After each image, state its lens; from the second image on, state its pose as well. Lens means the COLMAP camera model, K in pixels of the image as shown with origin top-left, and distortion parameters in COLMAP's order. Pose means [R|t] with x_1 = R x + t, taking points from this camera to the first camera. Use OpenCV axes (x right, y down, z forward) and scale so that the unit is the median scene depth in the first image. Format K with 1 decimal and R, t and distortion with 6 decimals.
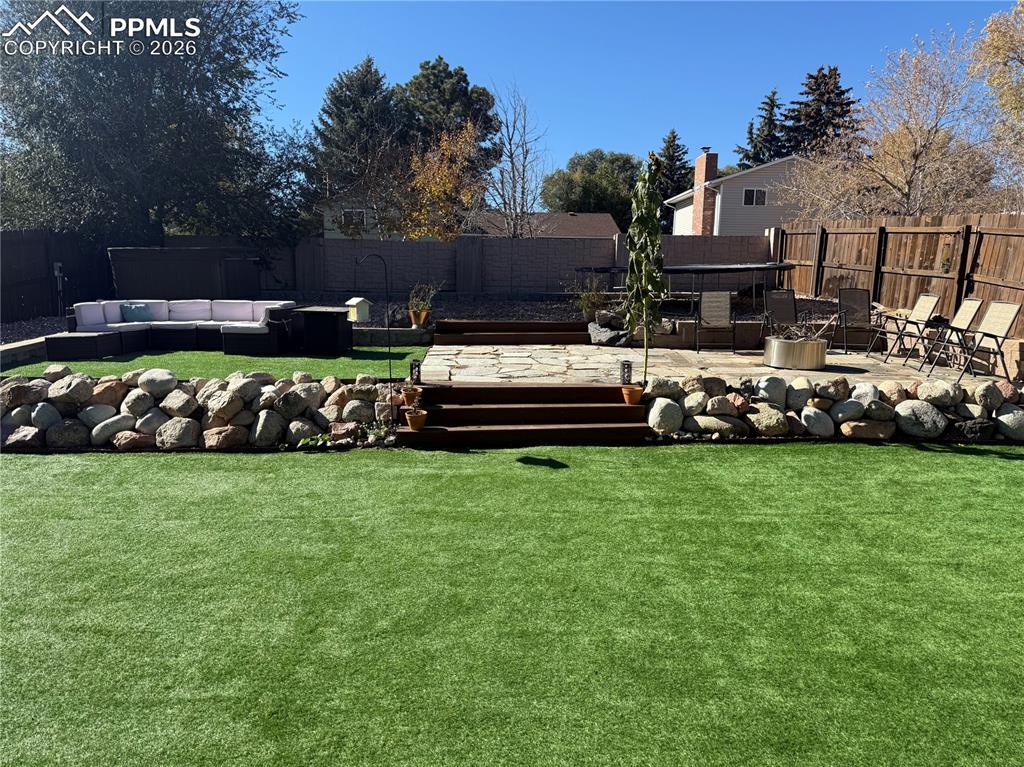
lens RADIAL K [[716.1, 0, 515.9], [0, 716.1, 364.8], [0, 0, 1]] dist [0.103104, -0.150031]
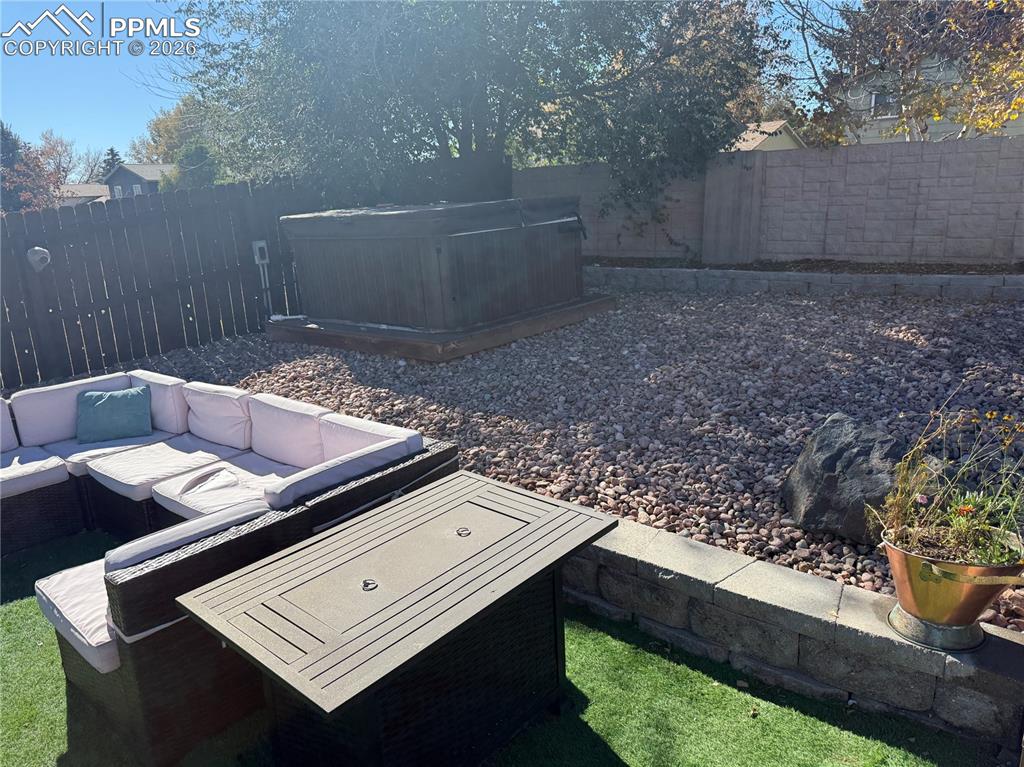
lens RADIAL K [[716.1, 0, 515.9], [0, 716.1, 364.8], [0, 0, 1]] dist [0.103104, -0.150031]
pose [[0.759235, 0.105587, -0.642194, -0.165492], [-0.025038, 0.990760, 0.133294, -0.228683], [0.650334, -0.085122, 0.754864, 1.260750]]
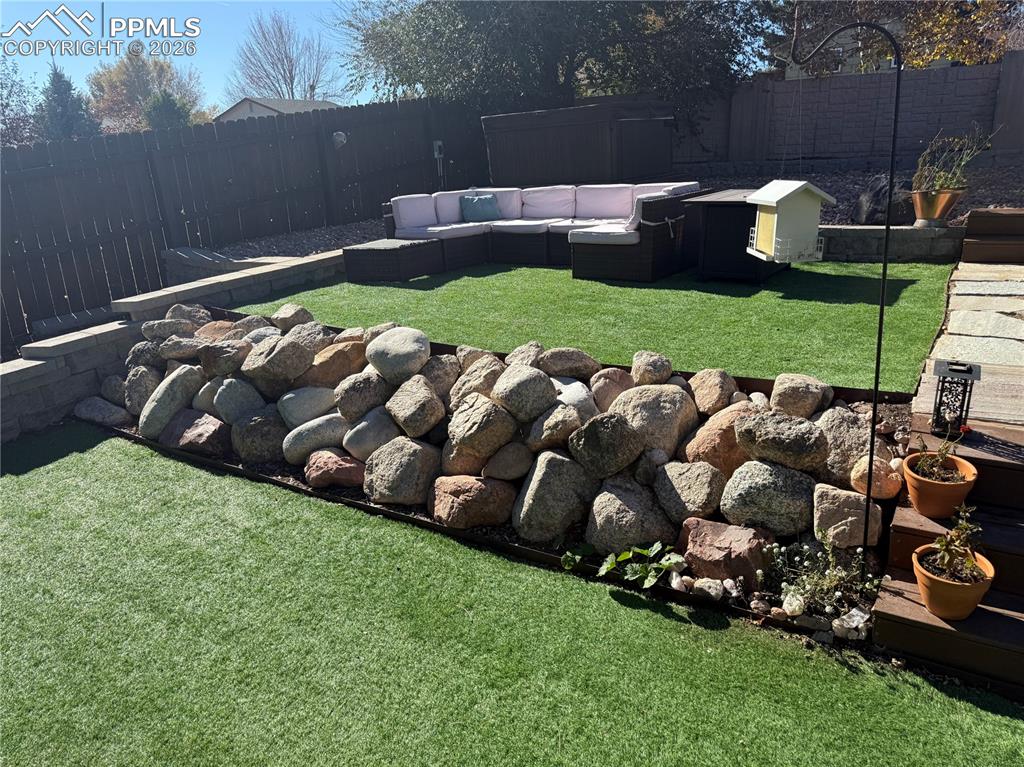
lens RADIAL K [[716.1, 0, 515.9], [0, 716.1, 364.8], [0, 0, 1]] dist [0.103104, -0.150031]
pose [[0.822667, 0.112569, -0.557267, -0.125145], [-0.015371, 0.984247, 0.176128, -0.066526], [0.568315, -0.136329, 0.811438, 0.638538]]
